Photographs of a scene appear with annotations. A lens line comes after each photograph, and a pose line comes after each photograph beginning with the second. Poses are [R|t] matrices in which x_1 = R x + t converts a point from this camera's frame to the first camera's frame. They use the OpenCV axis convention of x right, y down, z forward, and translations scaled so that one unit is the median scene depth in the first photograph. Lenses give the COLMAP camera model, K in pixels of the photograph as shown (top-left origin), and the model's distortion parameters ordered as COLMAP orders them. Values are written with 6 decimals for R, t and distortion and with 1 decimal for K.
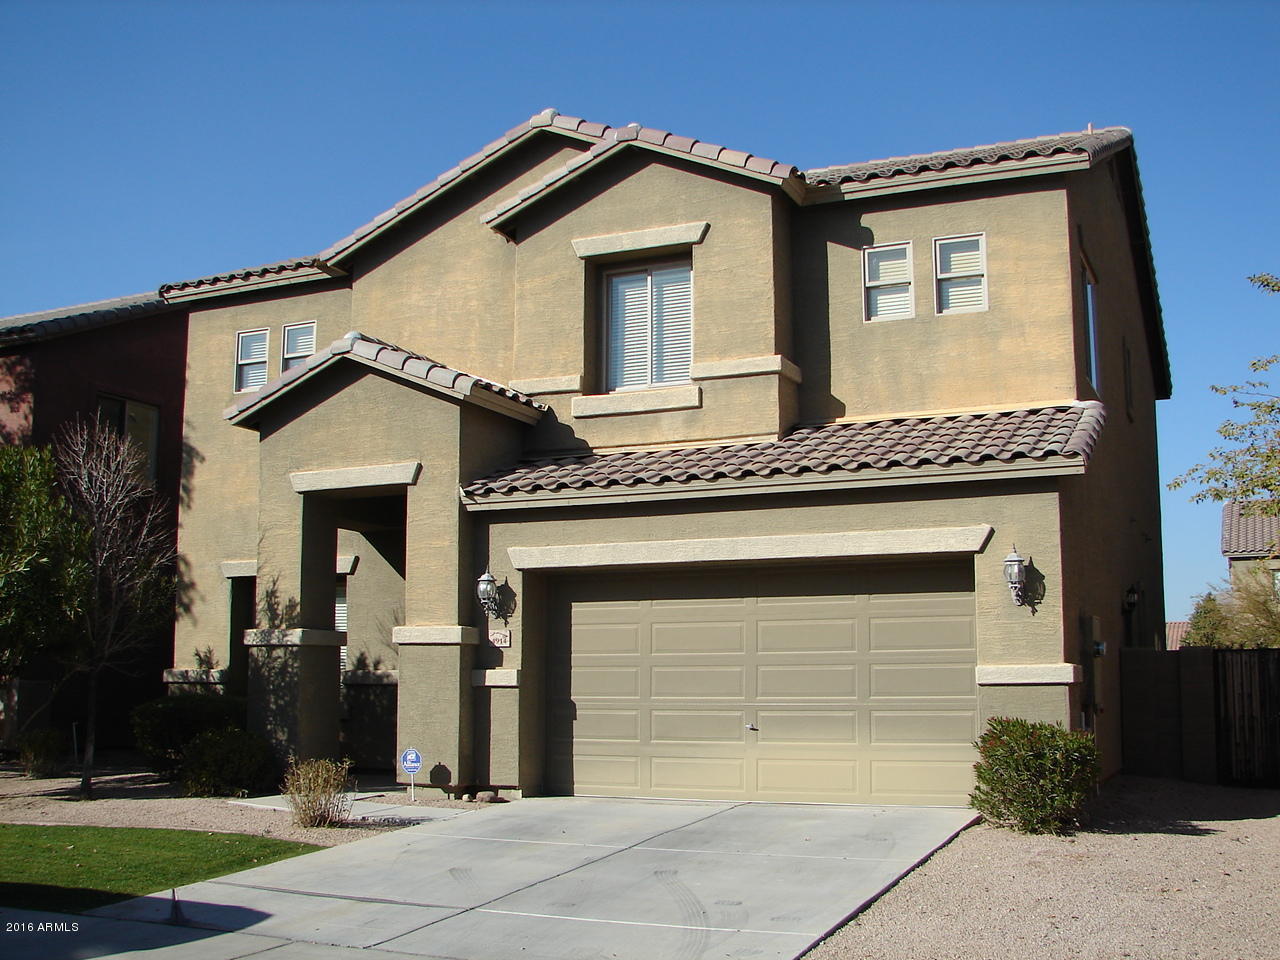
lens RADIAL K [[1390.0, 0, 629.6], [0, 1390.0, 486.5], [0, 0, 1]] dist [-0.139354, 0.000000]
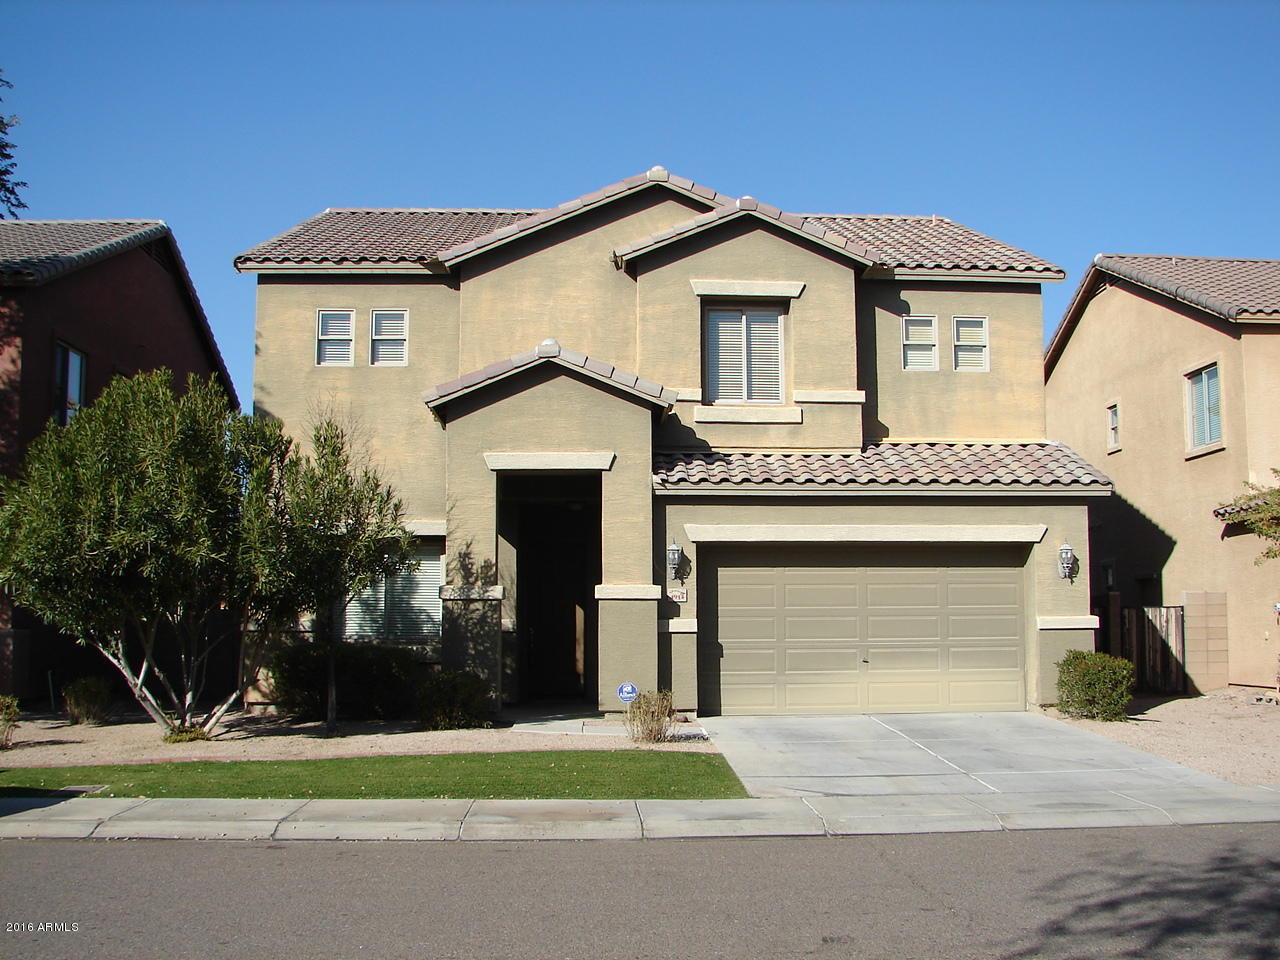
lens RADIAL K [[1390.0, 0, 645.4], [0, 1390.0, 487.2], [0, 0, 1]] dist [-0.139354, 0.000000]
pose [[0.882957, 0.044108, 0.467377, -0.700911], [-0.063334, 0.997667, 0.025497, -0.020228], [-0.465162, -0.052113, 0.883690, -0.112471]]
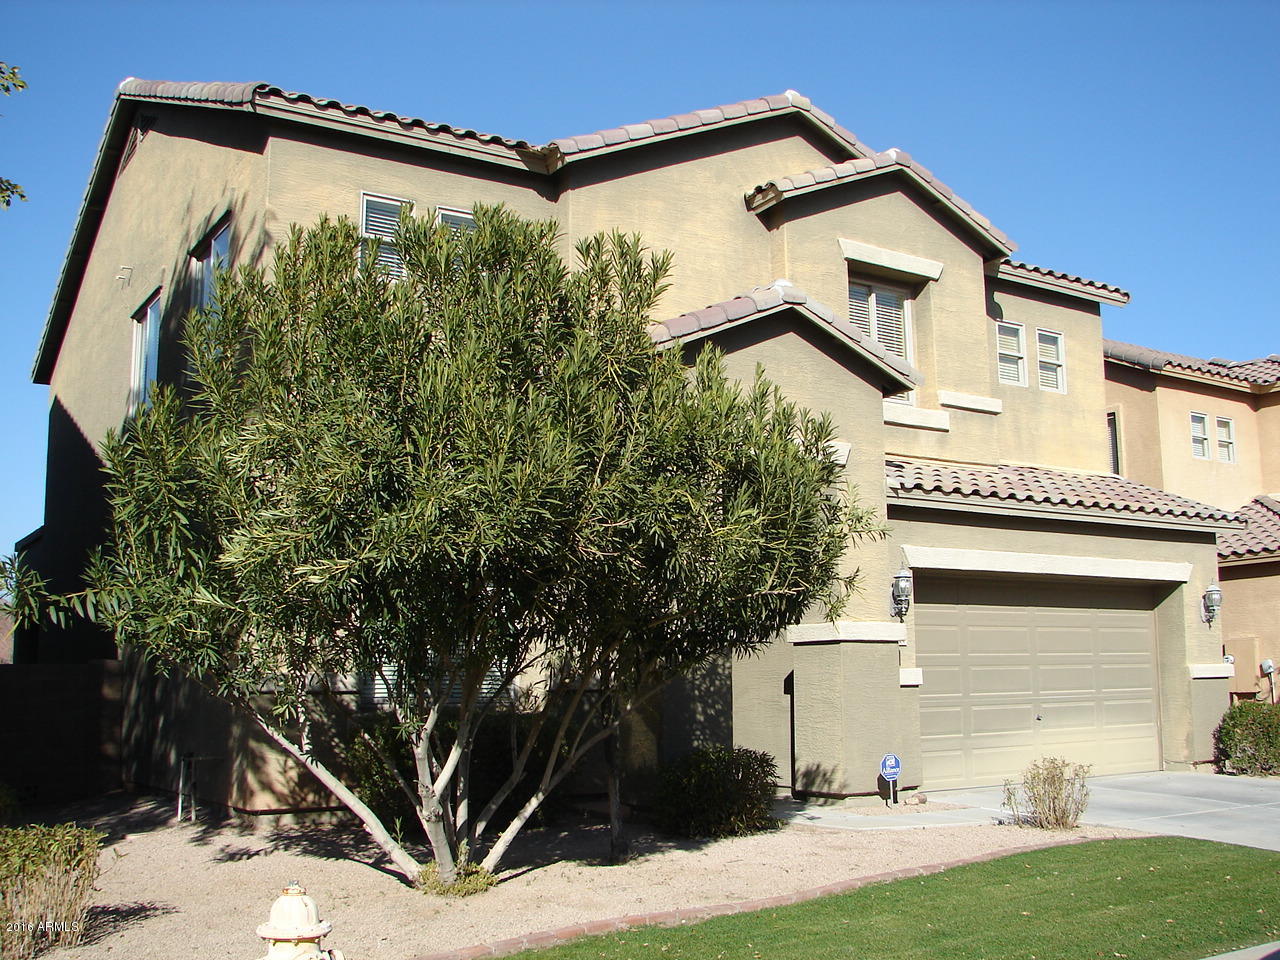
lens RADIAL K [[1390.0, 0, 682.8], [0, 1390.0, 479.5], [0, 0, 1]] dist [-0.139354, 0.000000]
pose [[0.504014, 0.122644, 0.854944, -0.983964], [-0.107496, 0.991078, -0.078801, 0.089648], [-0.856980, -0.052187, 0.512701, 0.615001]]
